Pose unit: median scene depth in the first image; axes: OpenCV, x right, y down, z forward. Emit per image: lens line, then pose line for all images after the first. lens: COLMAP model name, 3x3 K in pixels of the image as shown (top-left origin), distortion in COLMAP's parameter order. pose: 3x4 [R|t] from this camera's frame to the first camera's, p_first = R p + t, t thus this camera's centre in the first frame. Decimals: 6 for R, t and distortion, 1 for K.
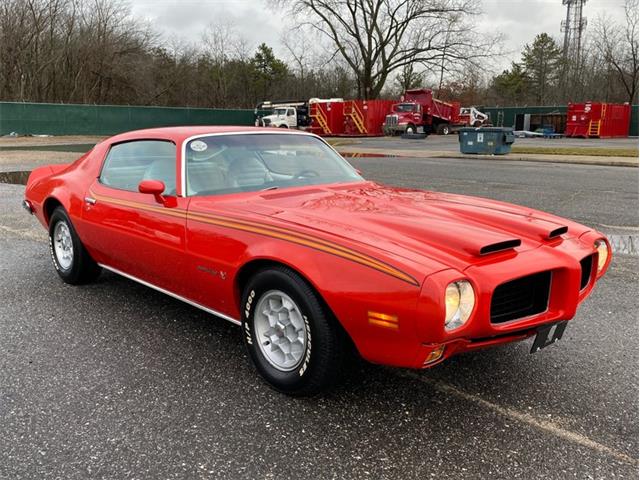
lens RADIAL K [[609.3, 0, 313.0], [0, 609.3, 237.4], [0, 0, 1]] dist [0.094085, -0.216052]
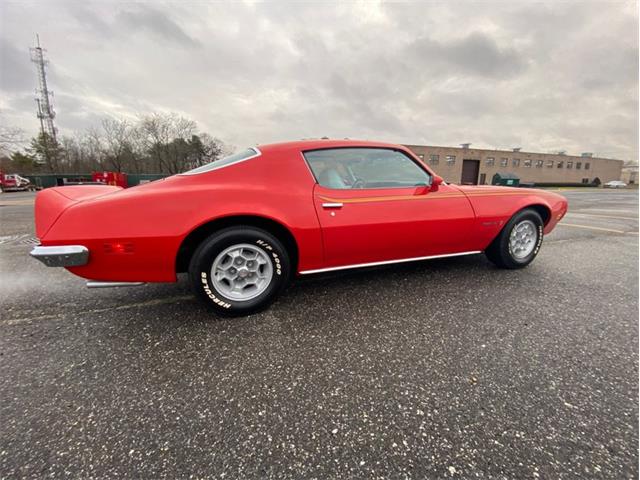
lens RADIAL K [[262.6, 0, 319.9], [0, 262.6, 240.6], [0, 0, 1]] dist [0.014135, -0.017788]
pose [[0.370705, -0.202185, 0.906476, -0.065468], [0.182600, 0.972833, 0.142311, -0.005861], [-0.910623, 0.112767, 0.397554, 0.073346]]
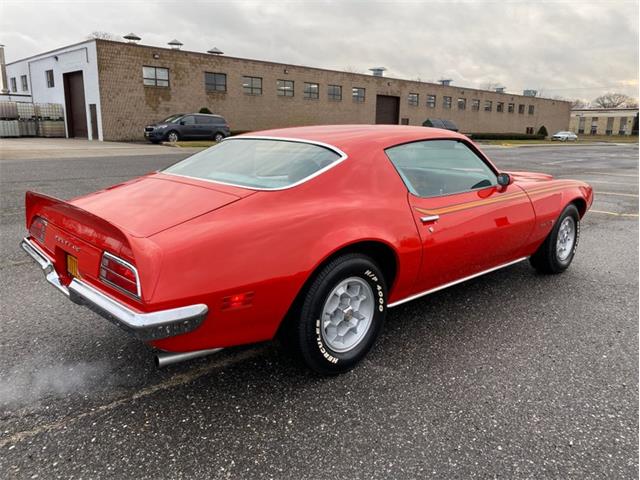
lens RADIAL K [[492.9, 0, 318.9], [0, 492.9, 232.5], [0, 0, 1]] dist [0.017015, -0.006136]
pose [[-0.016324, -0.213126, 0.976888, -0.085161], [0.172042, 0.961848, 0.212720, -0.017568], [-0.984954, 0.171538, 0.020965, 0.096993]]
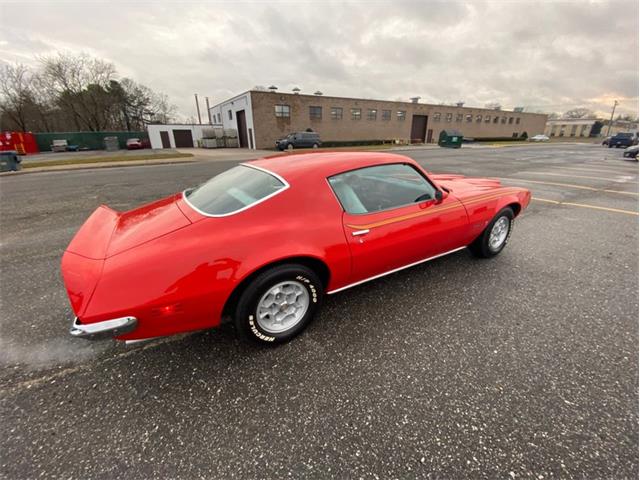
lens RADIAL K [[262.6, 0, 319.9], [0, 262.6, 240.6], [0, 0, 1]] dist [0.014135, -0.017788]
pose [[0.194911, -0.366736, 0.909678, -0.067064], [0.198458, 0.923028, 0.329596, -0.017771], [-0.960533, 0.116291, 0.252690, 0.081826]]
